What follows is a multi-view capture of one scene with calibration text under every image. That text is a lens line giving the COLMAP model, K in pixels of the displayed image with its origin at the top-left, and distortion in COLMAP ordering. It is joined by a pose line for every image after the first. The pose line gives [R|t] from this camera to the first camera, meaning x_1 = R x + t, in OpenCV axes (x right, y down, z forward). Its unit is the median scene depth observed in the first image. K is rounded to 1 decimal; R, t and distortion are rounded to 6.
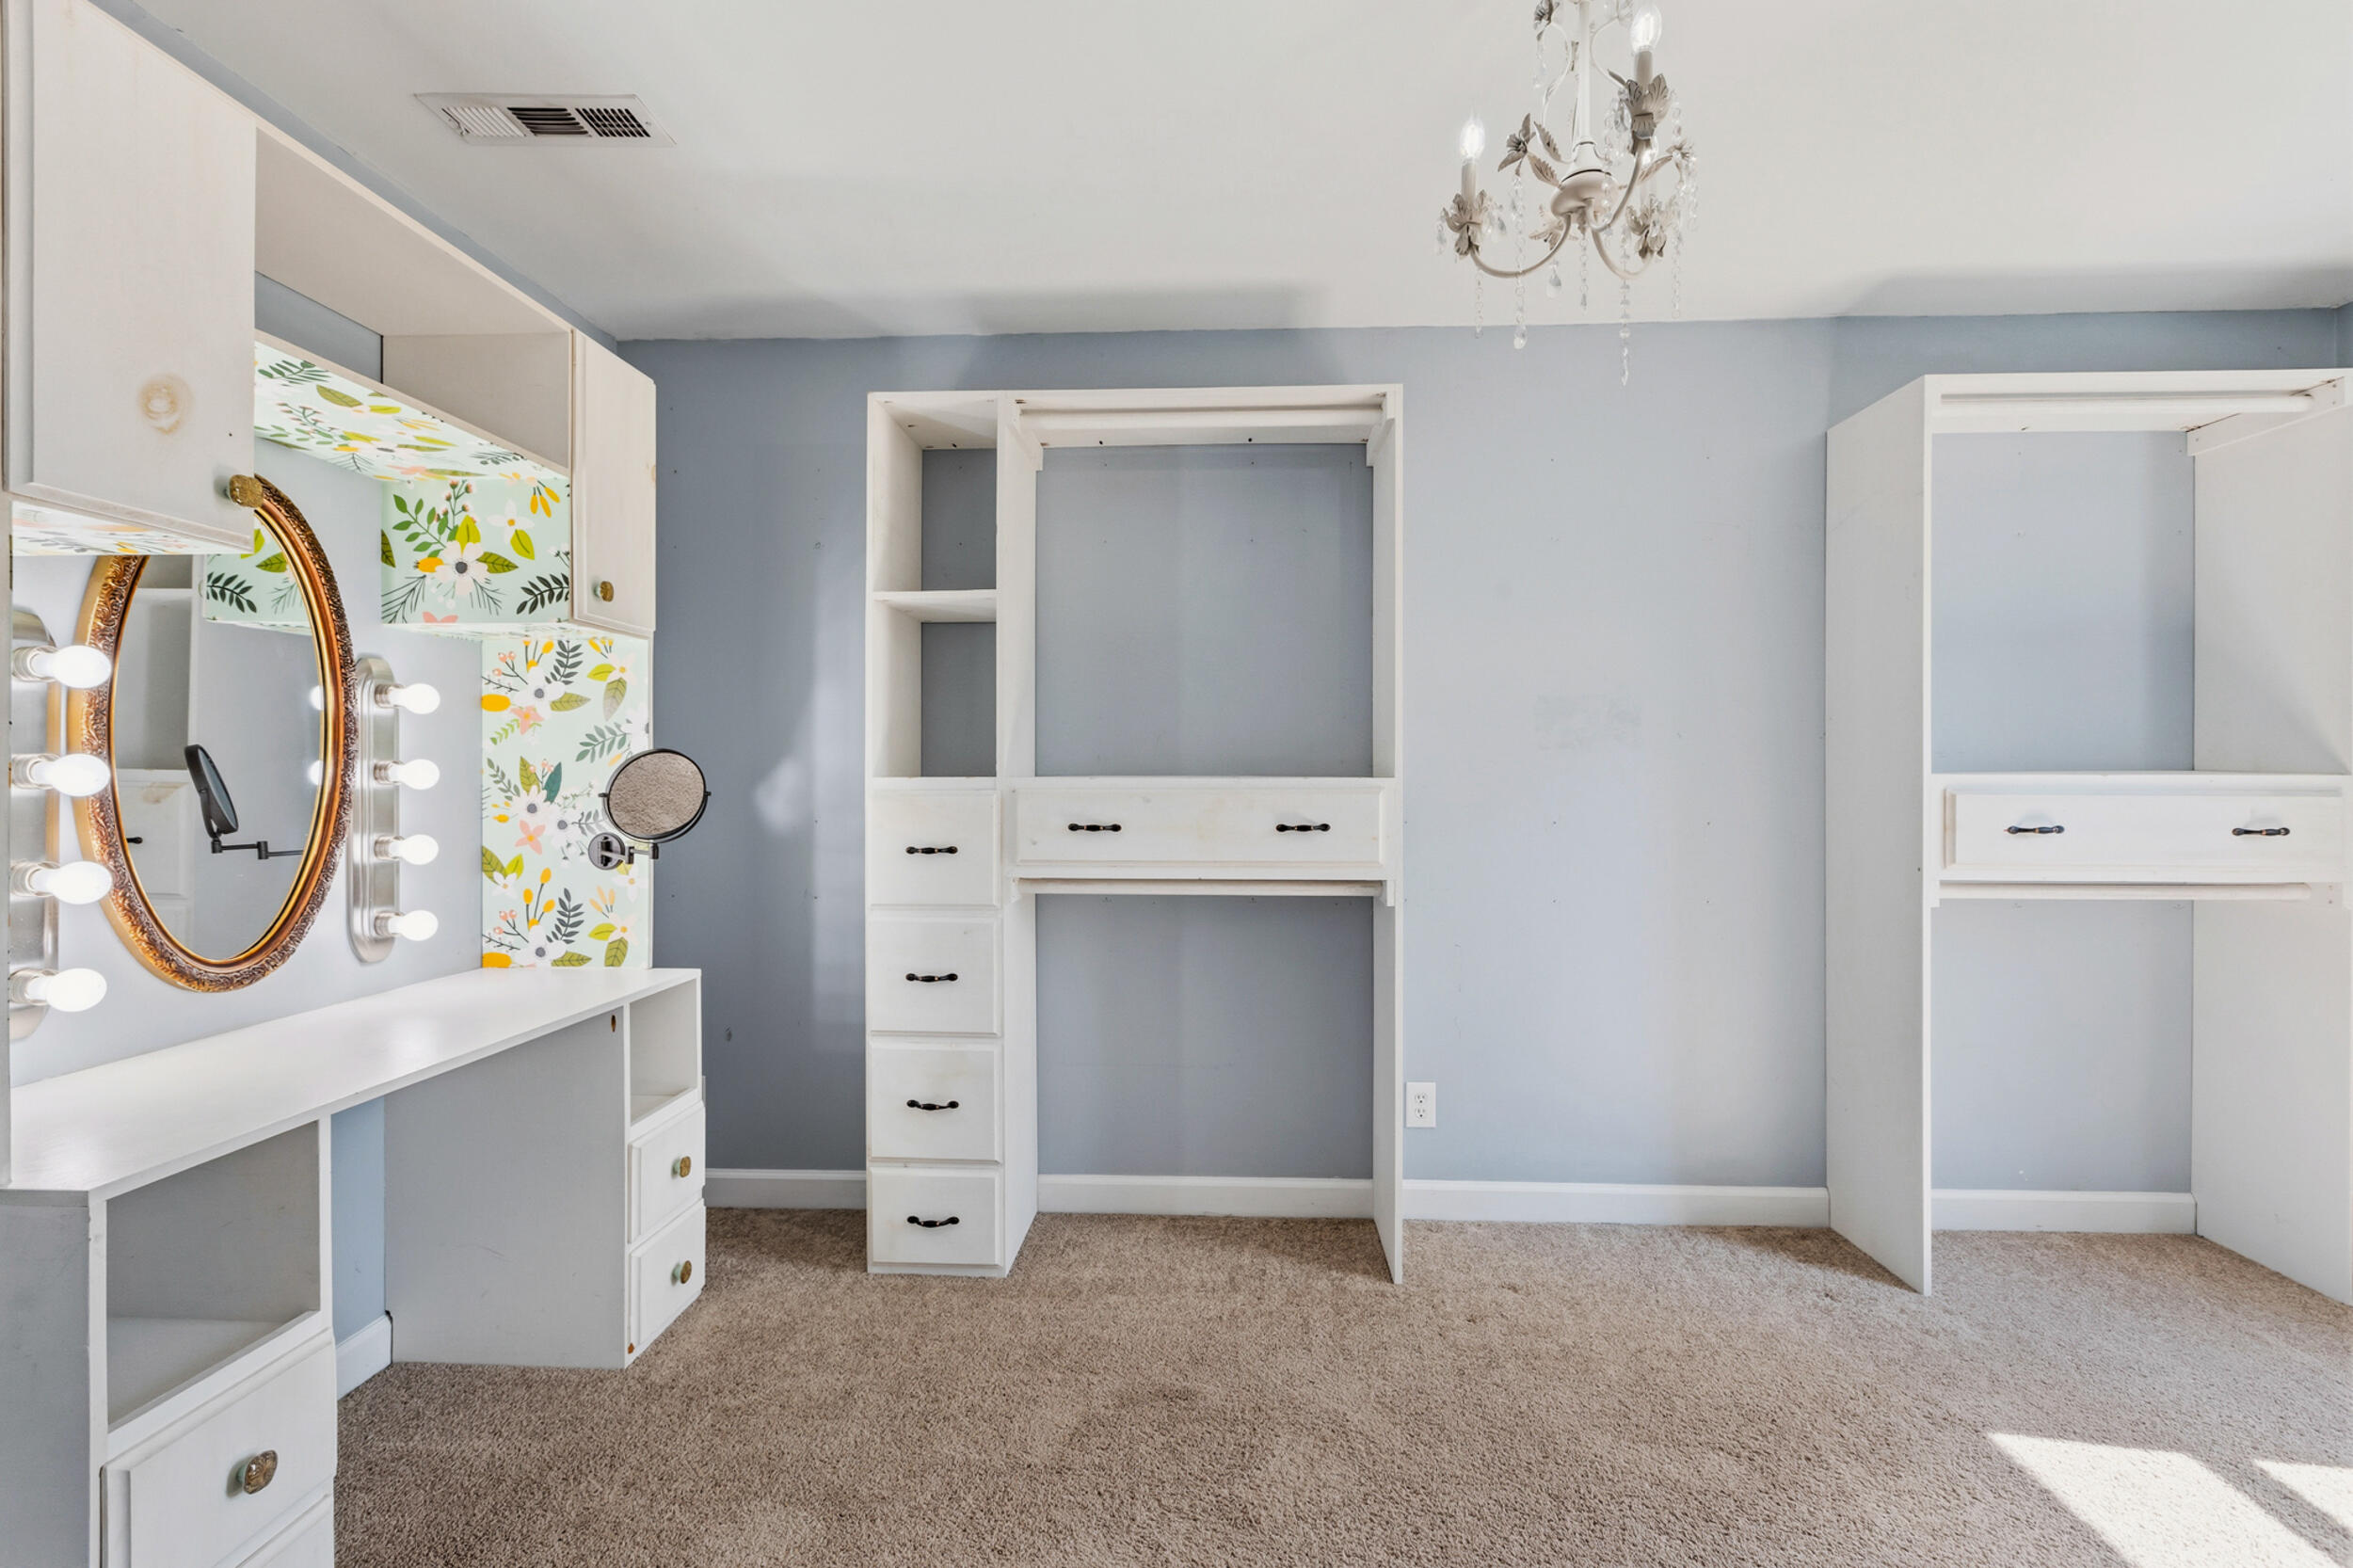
lens RADIAL K [[1066.5, 0, 1184.9], [0, 1066.5, 777.4], [0, 0, 1]] dist [-0.002174, 0.000425]
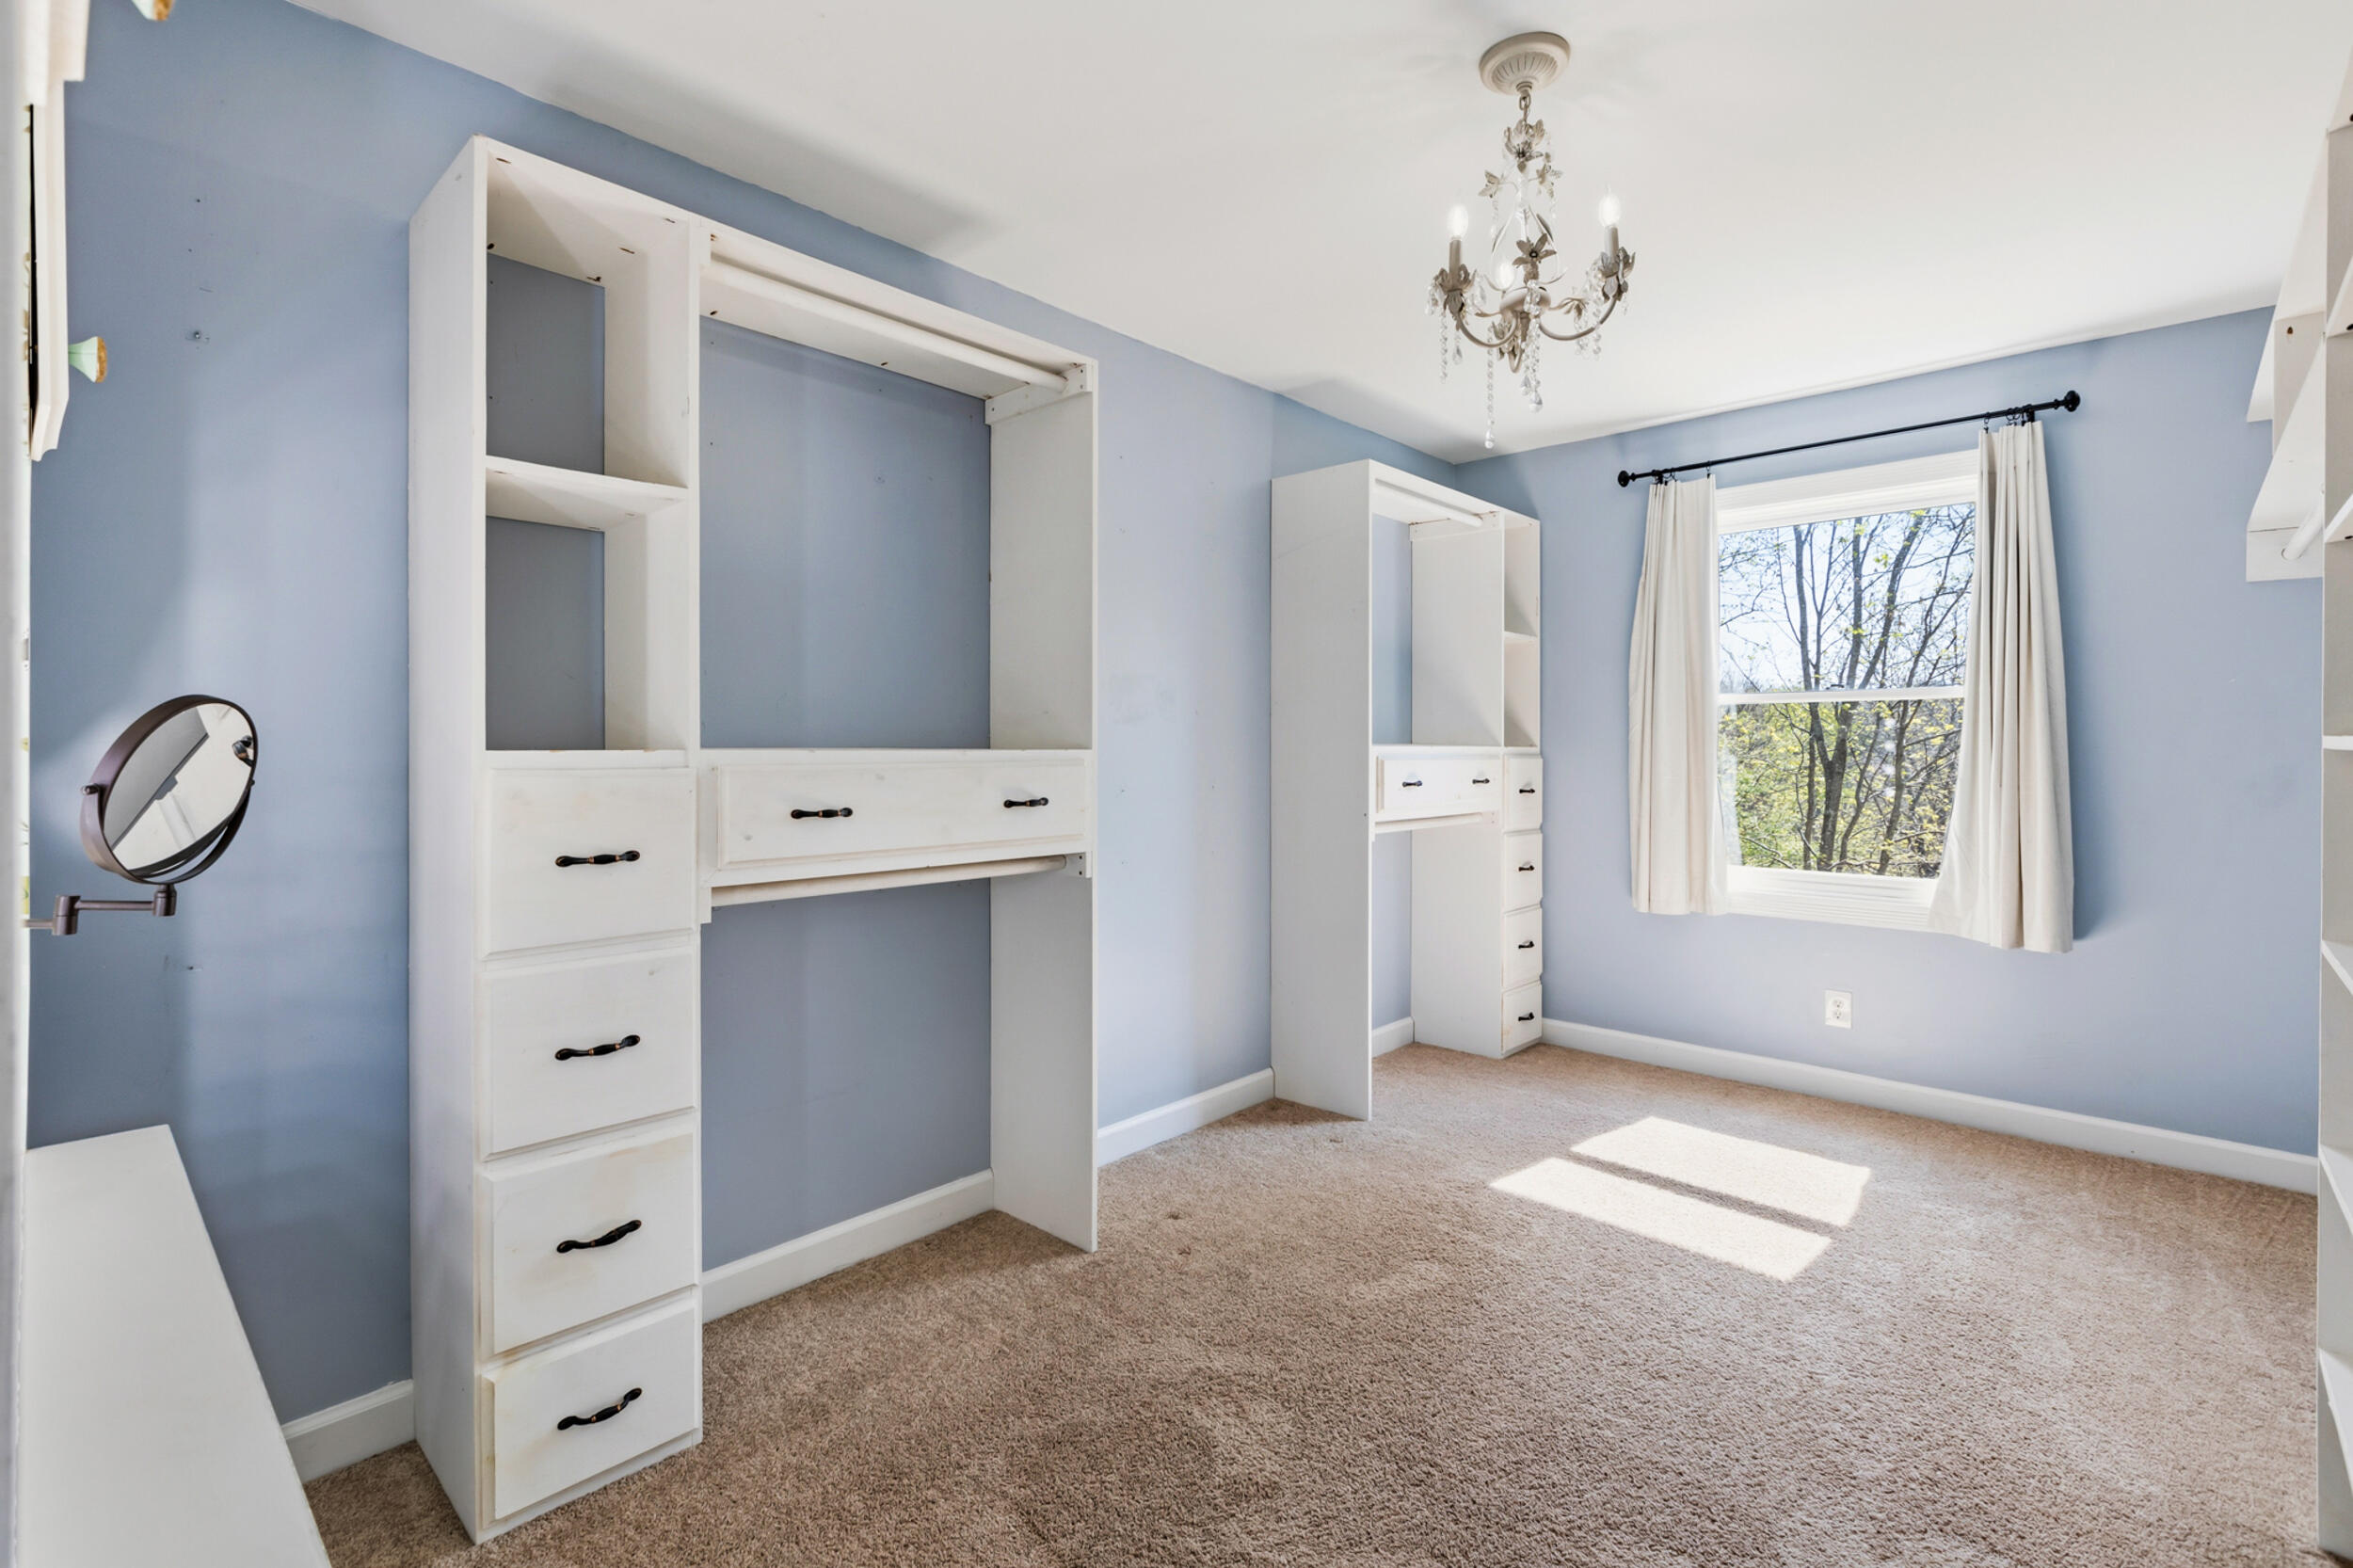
lens RADIAL K [[1066.5, 0, 1224.4], [0, 1066.5, 748.8], [0, 0, 1]] dist [-0.002174, 0.000425]
pose [[0.631860, -0.002313, 0.775079, -0.497651], [0.003275, 0.999995, 0.000314, -0.000062], [-0.775075, 0.002340, 0.631864, 0.263440]]
